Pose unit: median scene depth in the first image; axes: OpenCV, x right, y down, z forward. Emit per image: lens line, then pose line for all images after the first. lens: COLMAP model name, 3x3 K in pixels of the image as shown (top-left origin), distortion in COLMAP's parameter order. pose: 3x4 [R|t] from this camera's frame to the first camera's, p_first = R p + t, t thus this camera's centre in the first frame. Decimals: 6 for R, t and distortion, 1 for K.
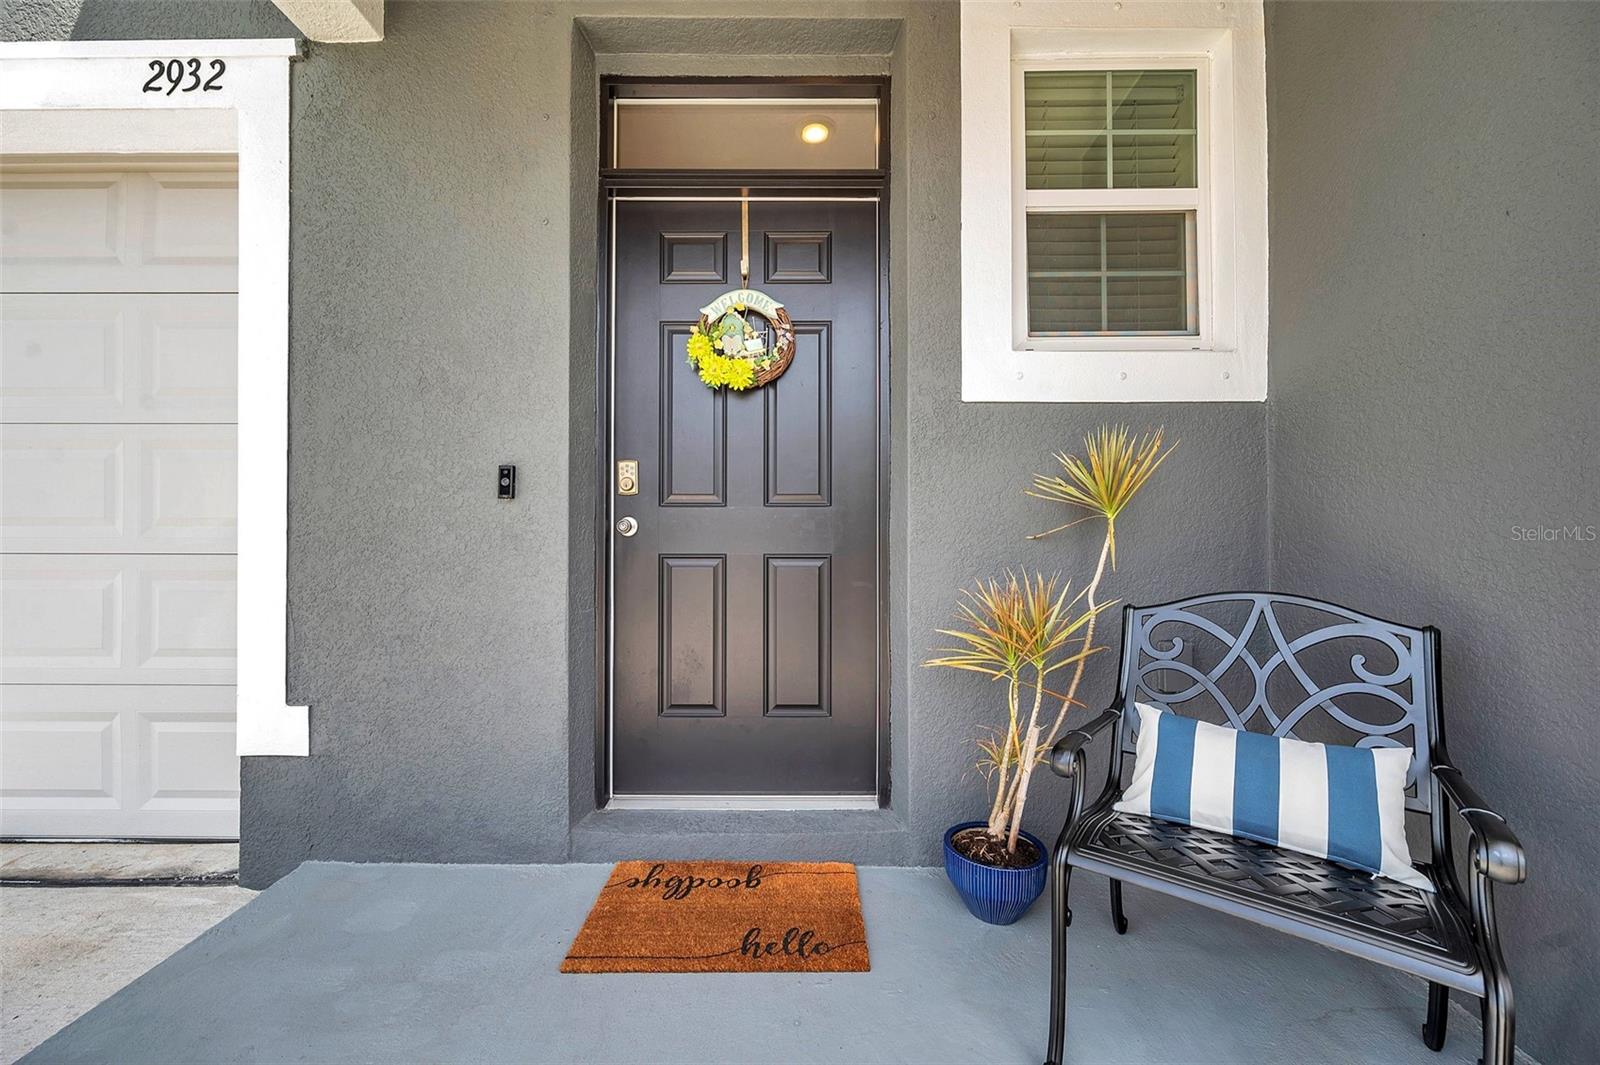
lens RADIAL K [[637.4, 0, 802.6], [0, 637.4, 533.7], [0, 0, 1]] dist [-0.001318, -0.000343]
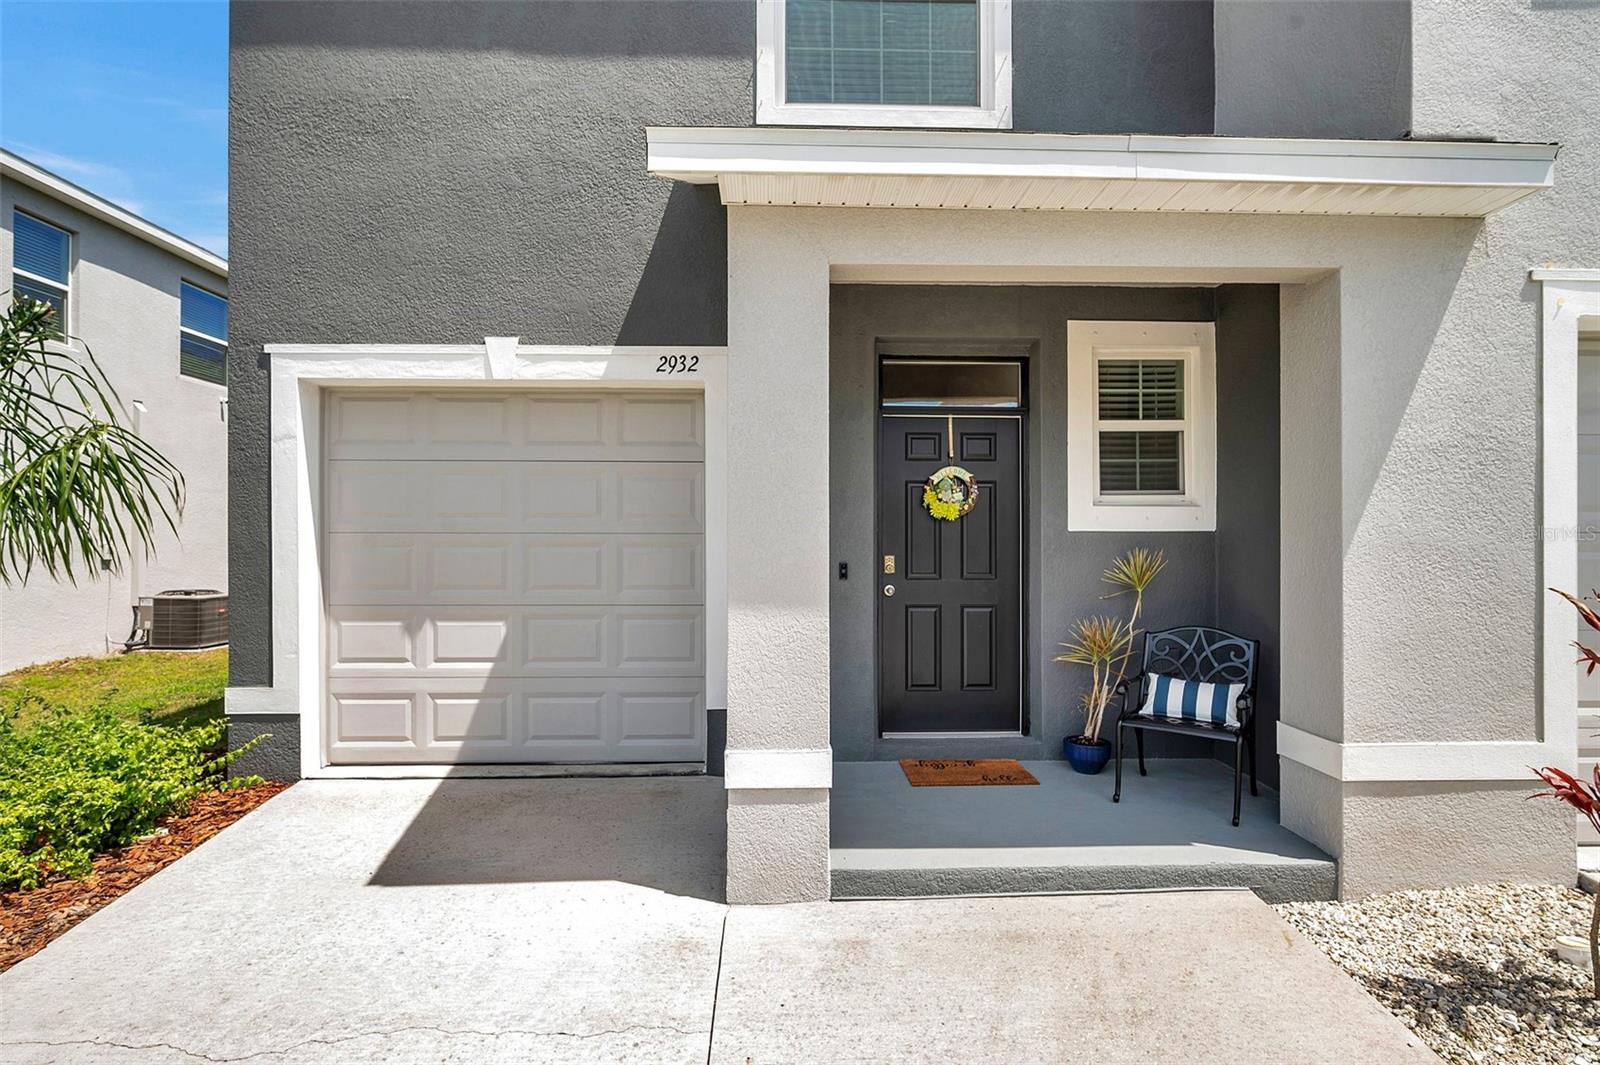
lens RADIAL K [[824.8, 0, 798.2], [0, 824.8, 533.9], [0, 0, 1]] dist [-0.005662, -0.000277]
pose [[0.999226, -0.000347, 0.039342, -0.708482], [0.000112, 0.999982, 0.005981, -0.213568], [-0.039343, -0.005972, 0.999208, -1.577317]]
